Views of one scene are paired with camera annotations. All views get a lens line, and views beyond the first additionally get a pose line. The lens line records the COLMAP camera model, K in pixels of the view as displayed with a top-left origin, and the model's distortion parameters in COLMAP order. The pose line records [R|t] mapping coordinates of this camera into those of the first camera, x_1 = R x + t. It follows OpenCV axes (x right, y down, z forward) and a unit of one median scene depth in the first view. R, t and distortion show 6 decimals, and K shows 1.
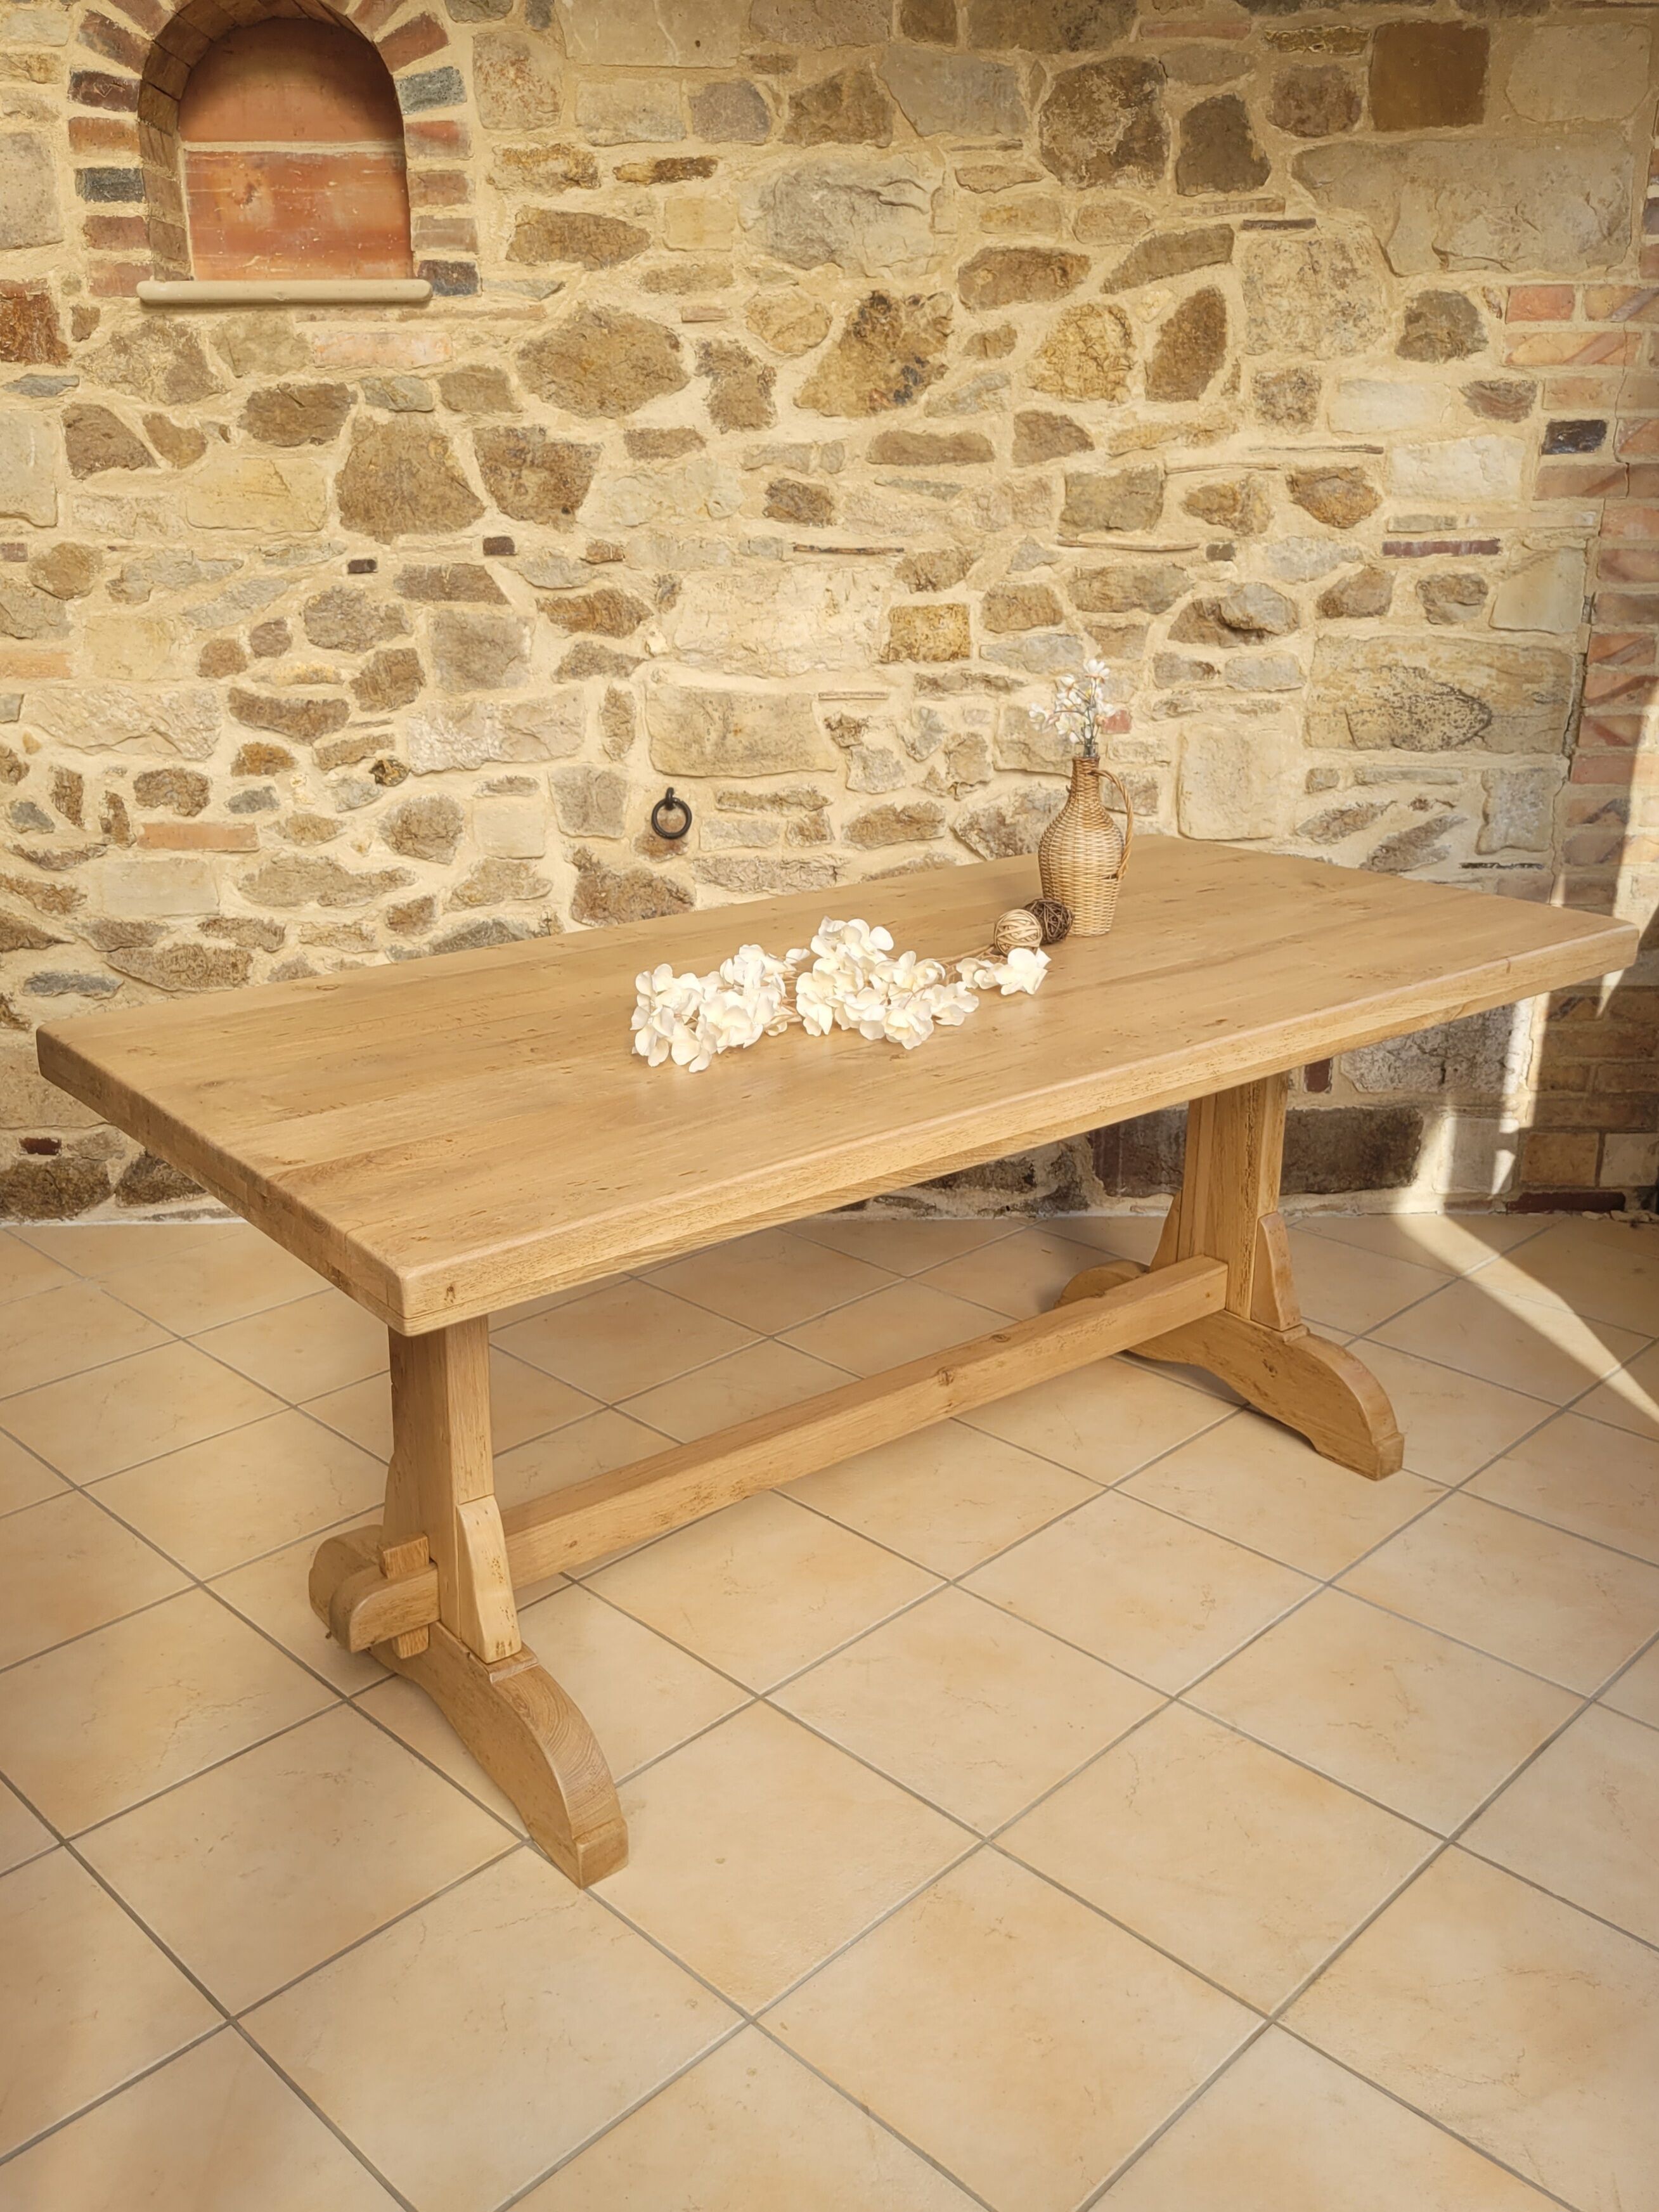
lens RADIAL K [[1905.2, 0, 788.9], [0, 1905.2, 1095.3], [0, 0, 1]] dist [0.037191, -0.038835]
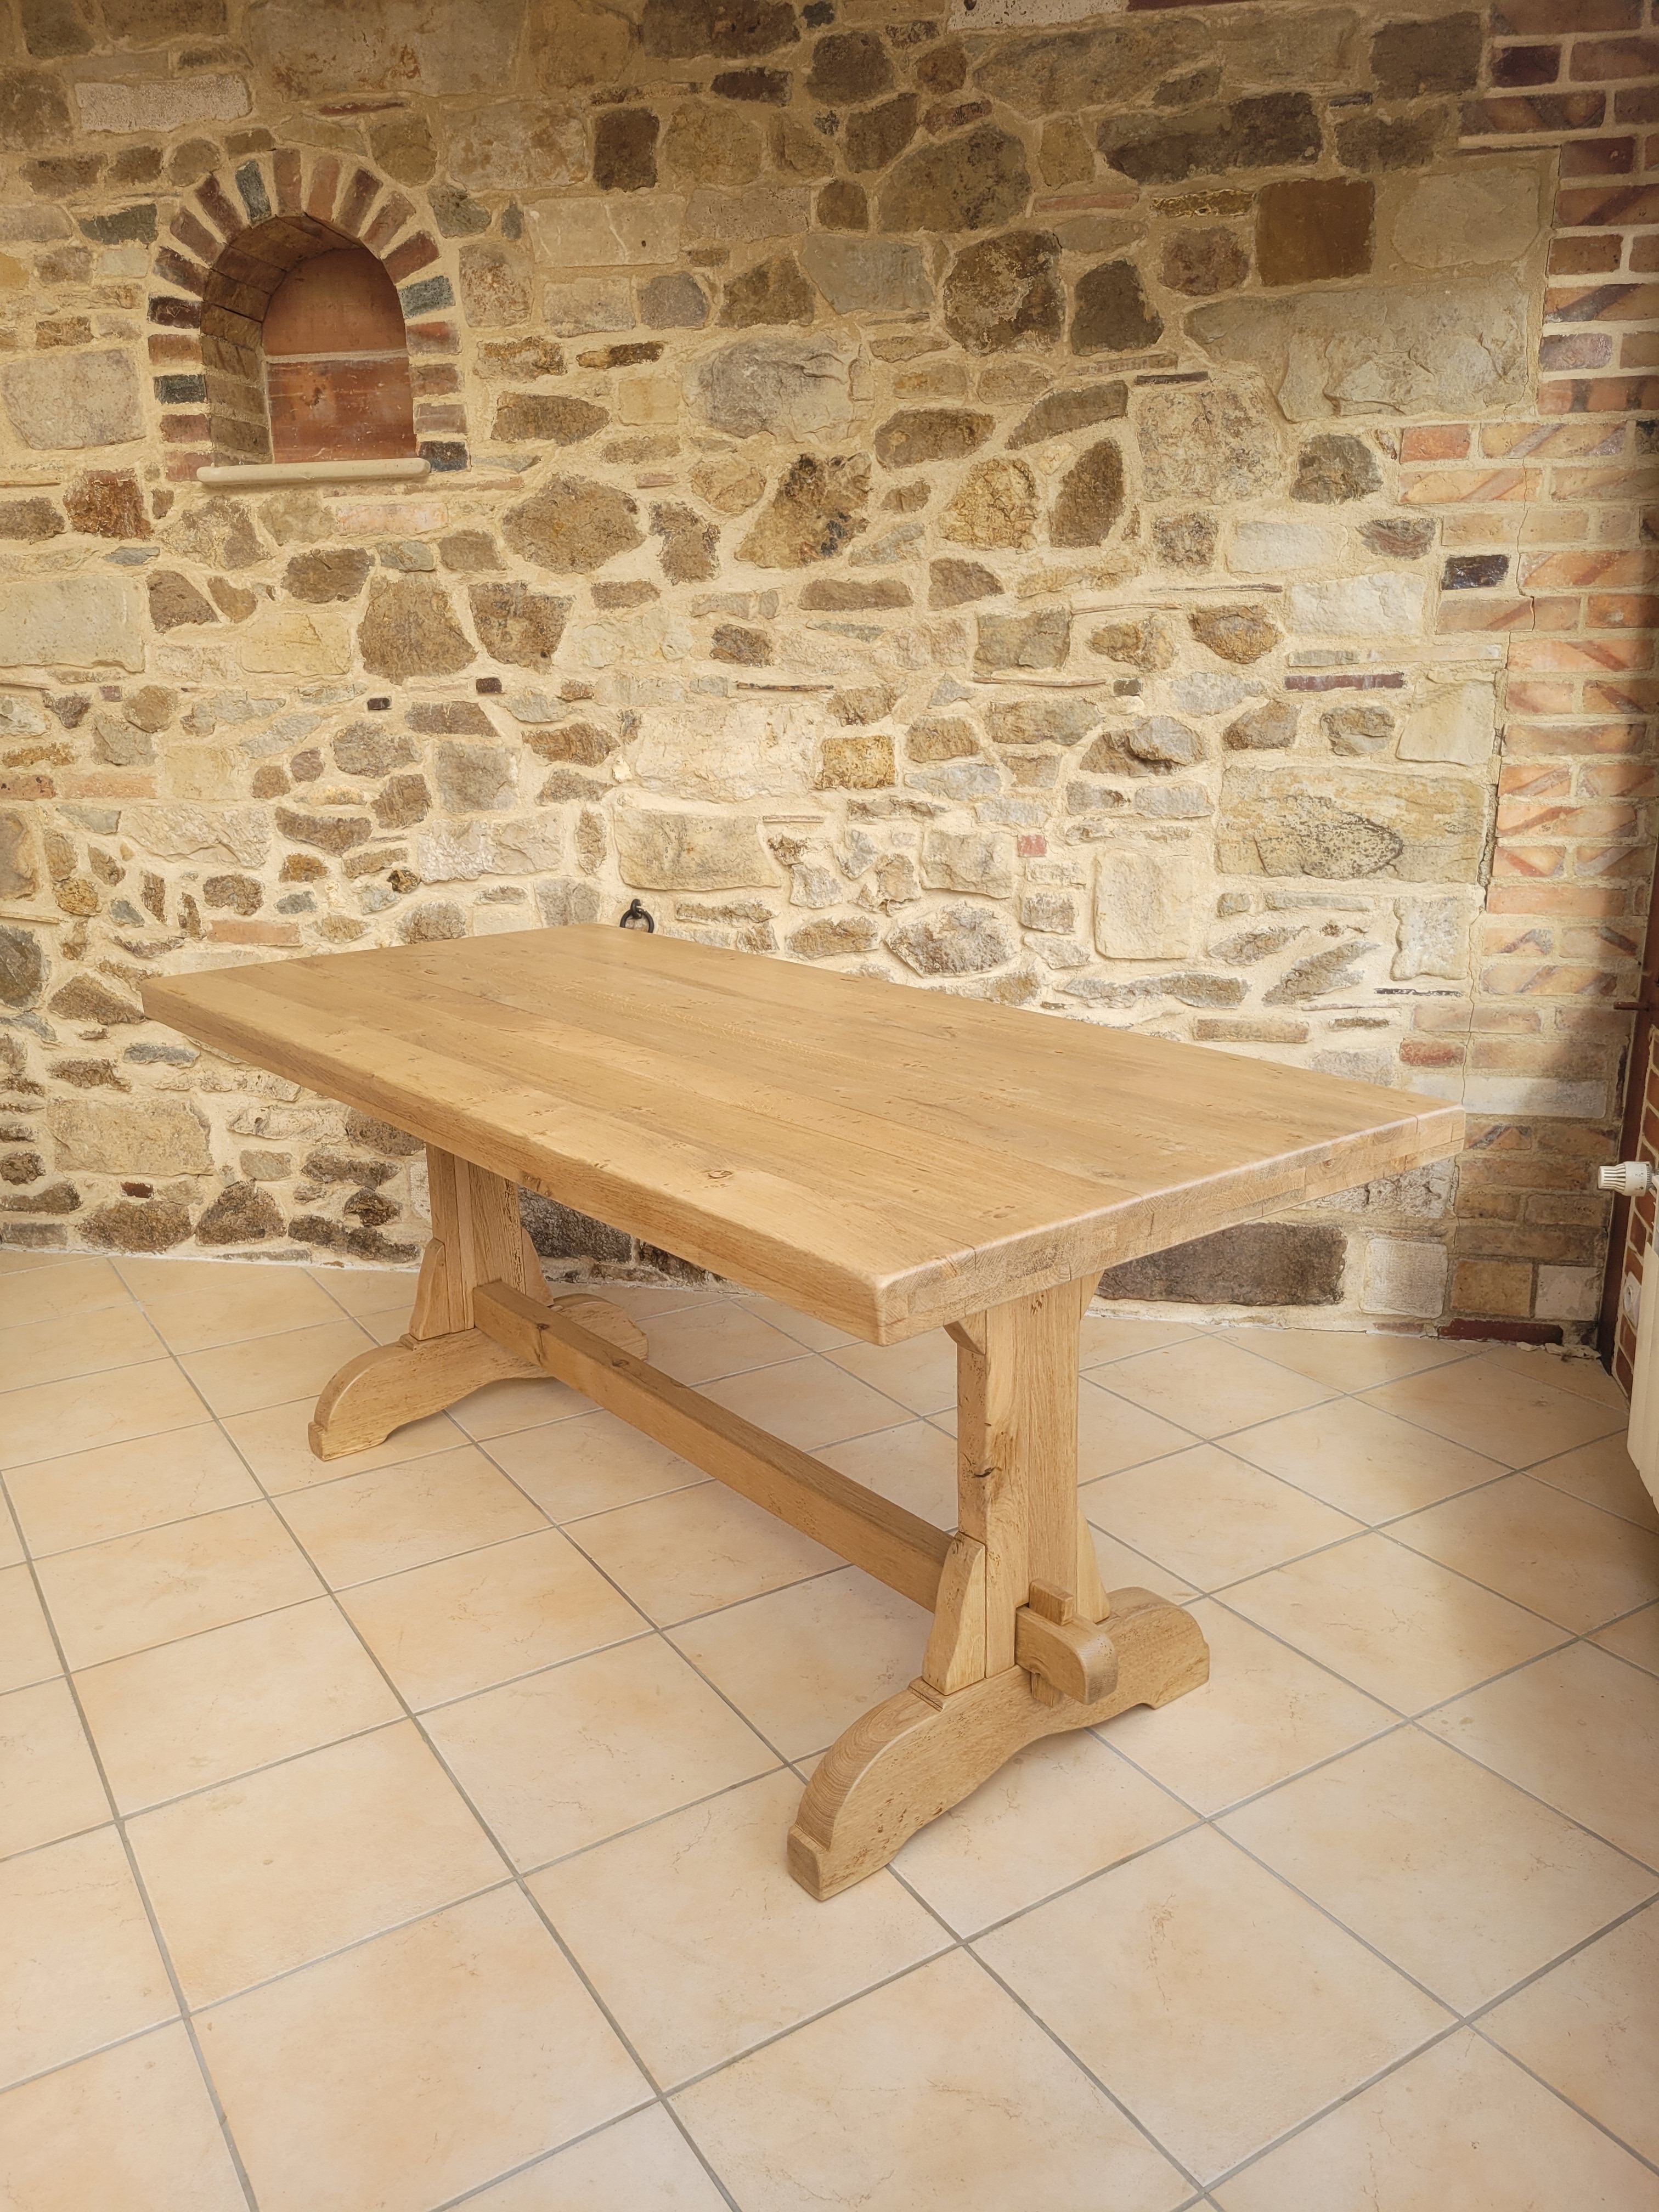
lens RADIAL K [[1647.4, 0, 831.7], [0, 1647.4, 1130.0], [0, 0, 1]] dist [0.039275, -0.037054]
pose [[0.977496, 0.048070, -0.205403, 0.265126], [-0.058380, 0.997305, -0.044430, 0.010974], [0.202713, 0.055421, 0.977669, 0.084299]]
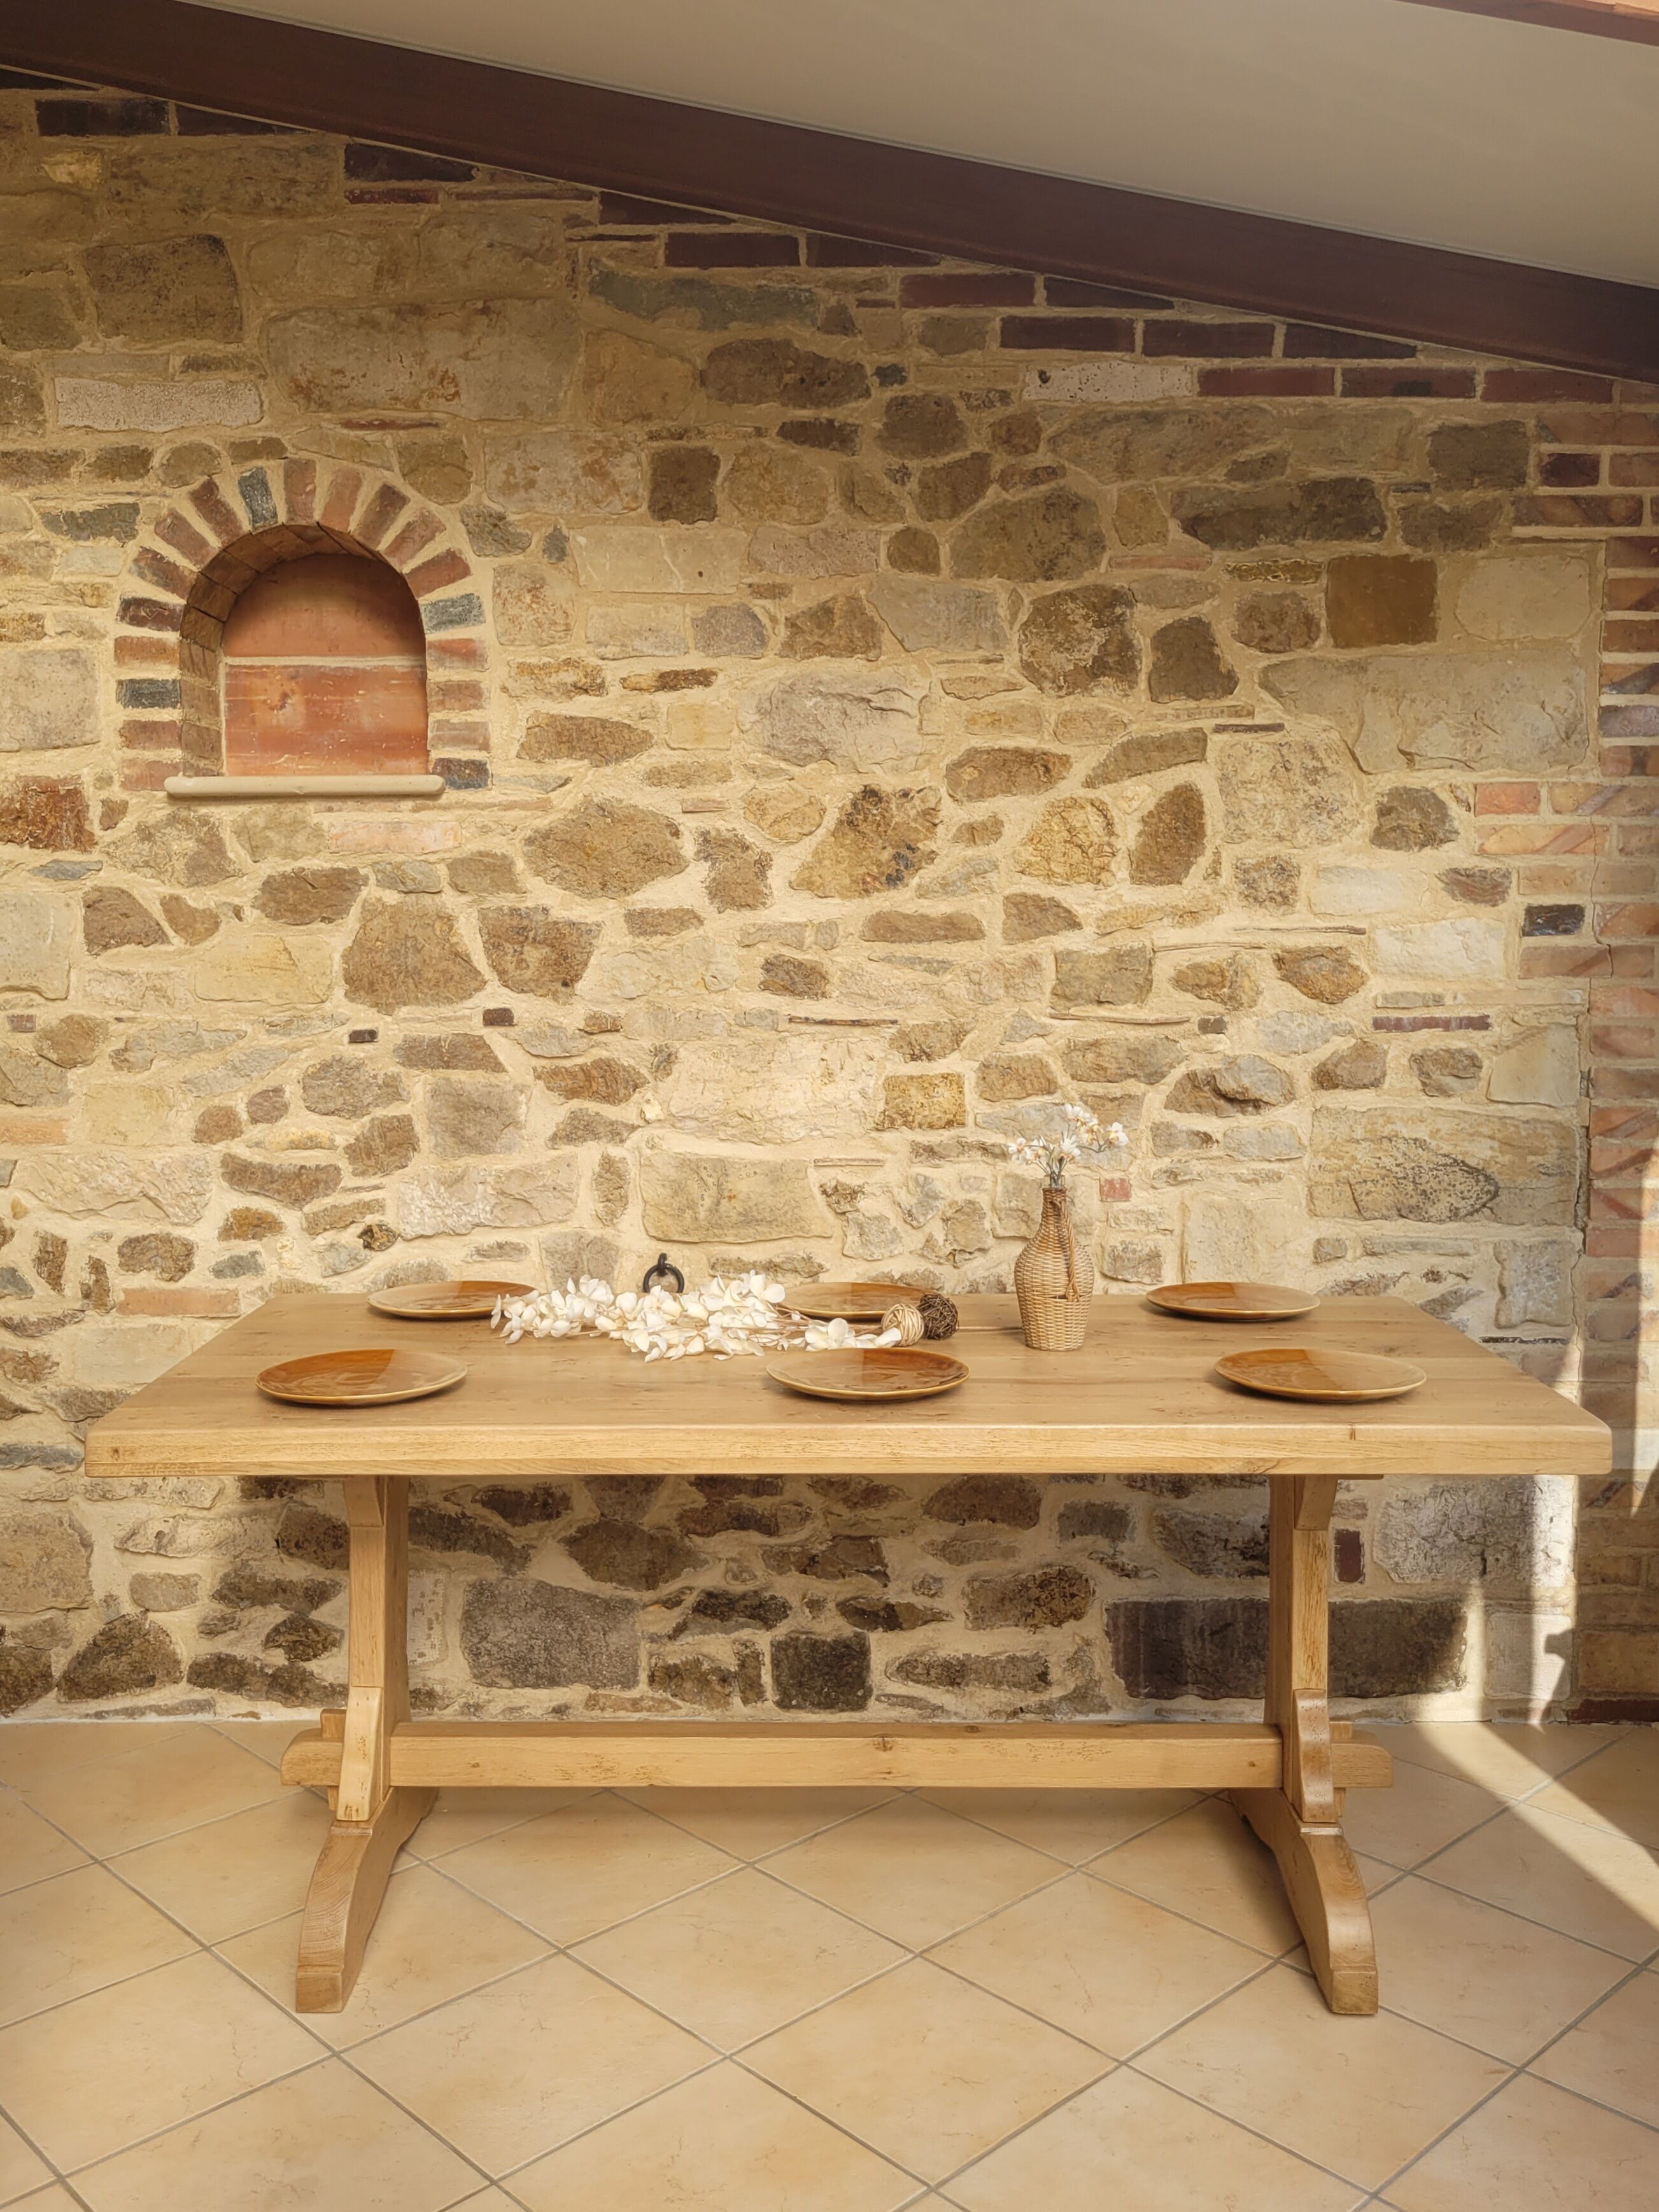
lens RADIAL K [[1905.4, 0, 820.2], [0, 1905.4, 1039.3], [0, 0, 1]] dist [0.037191, -0.038835]
pose [[0.999869, 0.003415, -0.015848, 0.034976], [-0.007437, 0.965258, -0.261194, -0.012515], [0.014406, 0.261277, 0.965156, 0.027359]]
